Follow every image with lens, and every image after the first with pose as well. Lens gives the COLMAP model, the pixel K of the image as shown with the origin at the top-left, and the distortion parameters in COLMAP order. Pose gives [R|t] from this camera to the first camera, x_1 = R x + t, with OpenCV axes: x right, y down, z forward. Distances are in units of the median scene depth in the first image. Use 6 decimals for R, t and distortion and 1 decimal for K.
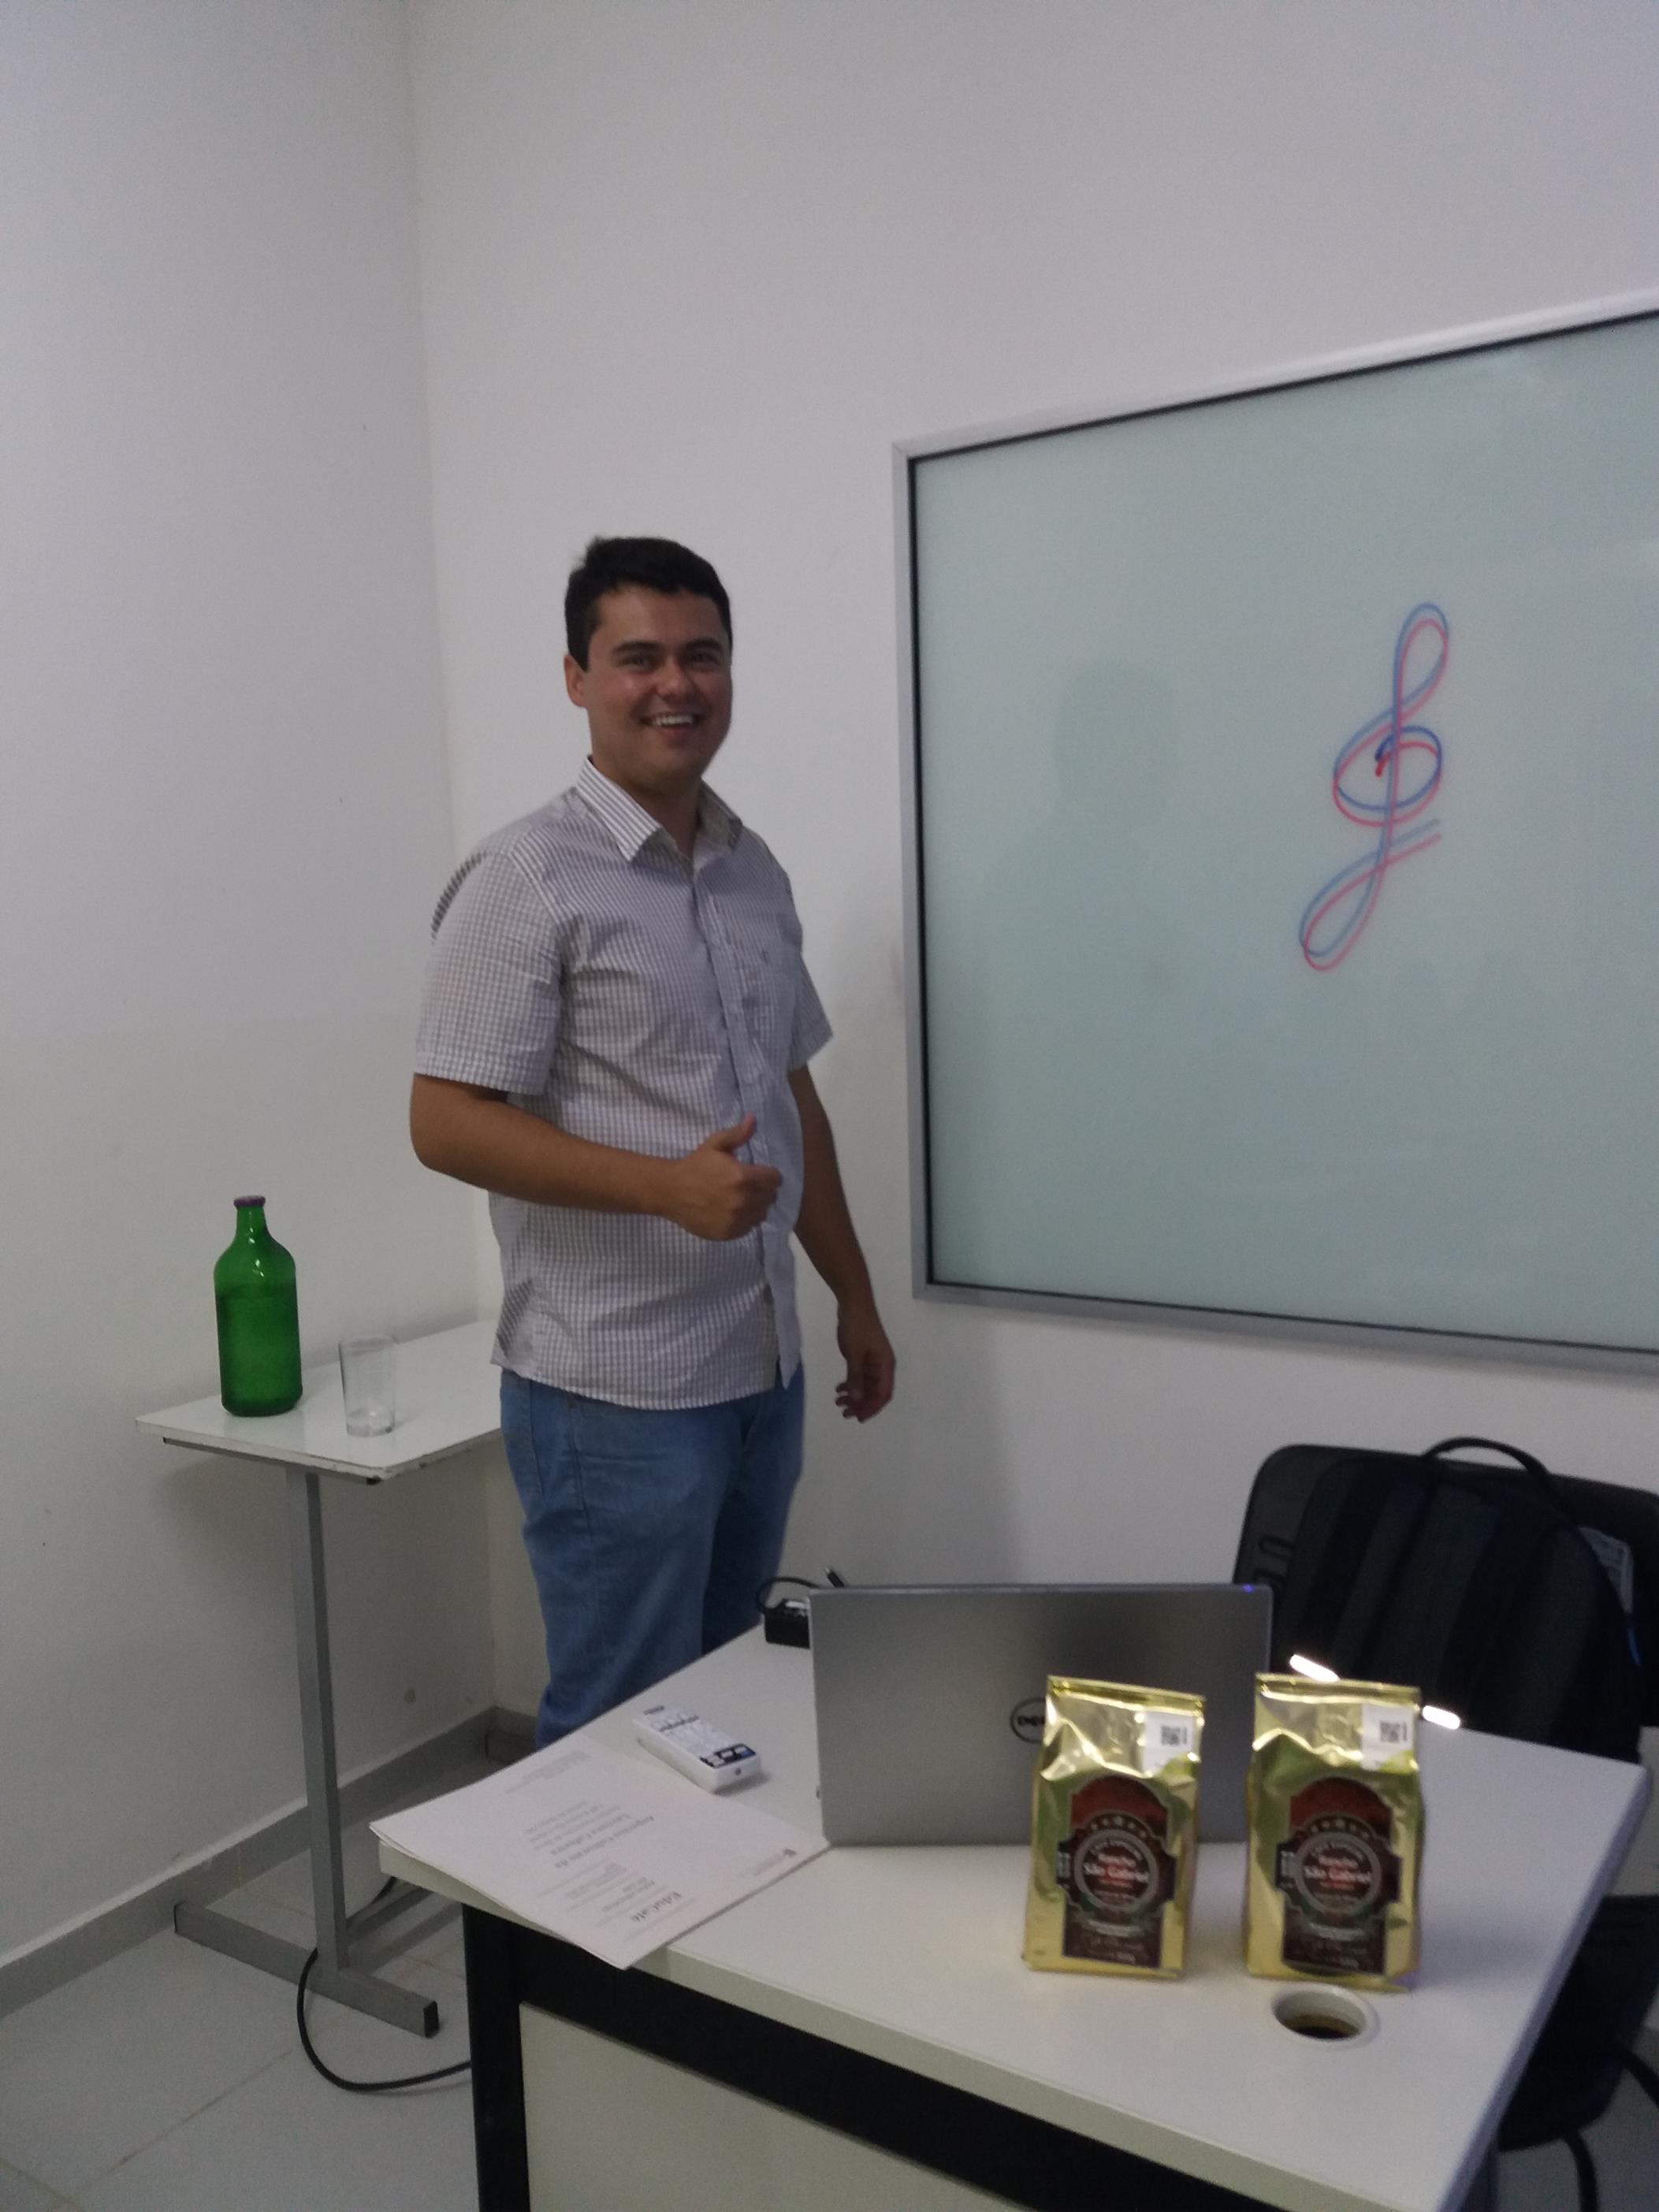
lens RADIAL K [[1815.1, 0, 829.5], [0, 1815.1, 1106.0], [0, 0, 1]] dist [0.114402, -0.156741]
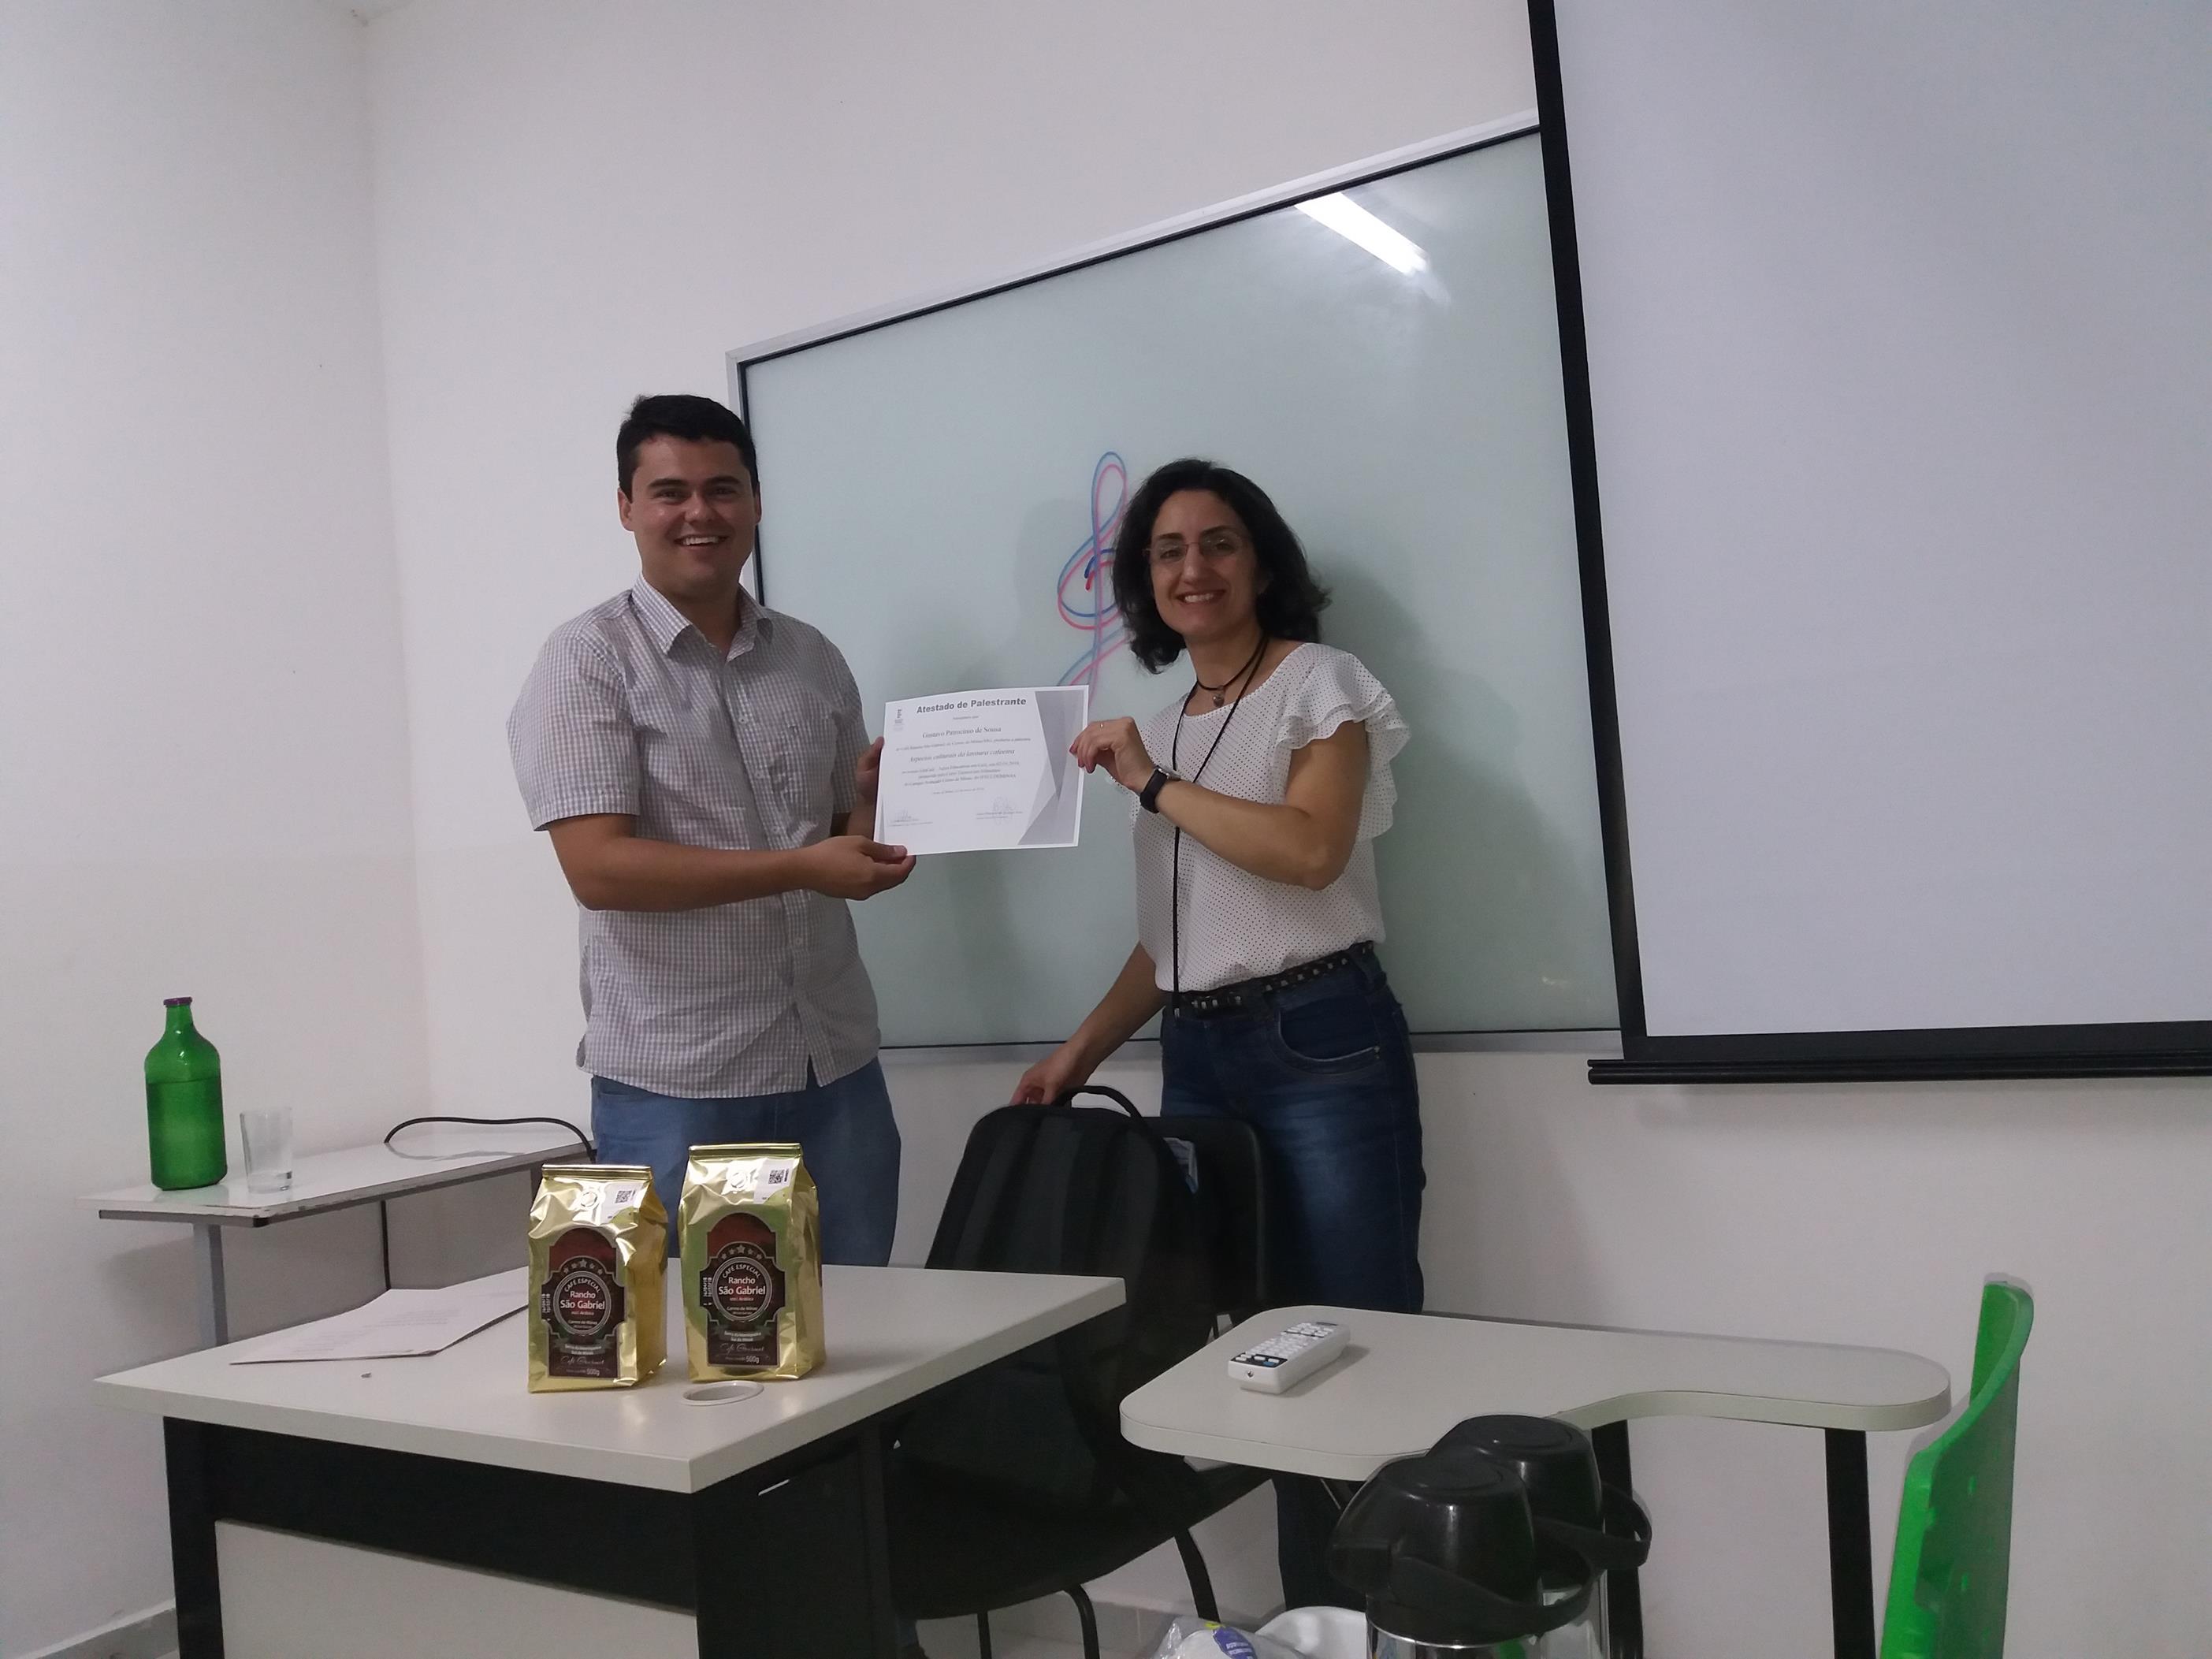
lens RADIAL K [[1815.1, 0, 1064.6], [0, 1815.1, 823.4], [0, 0, 1]] dist [0.114402, -0.156741]
pose [[0.999124, -0.040232, 0.011479, 0.496637], [0.041420, 0.989854, -0.135917, 0.265790], [-0.005894, 0.136273, 0.990654, -0.354056]]
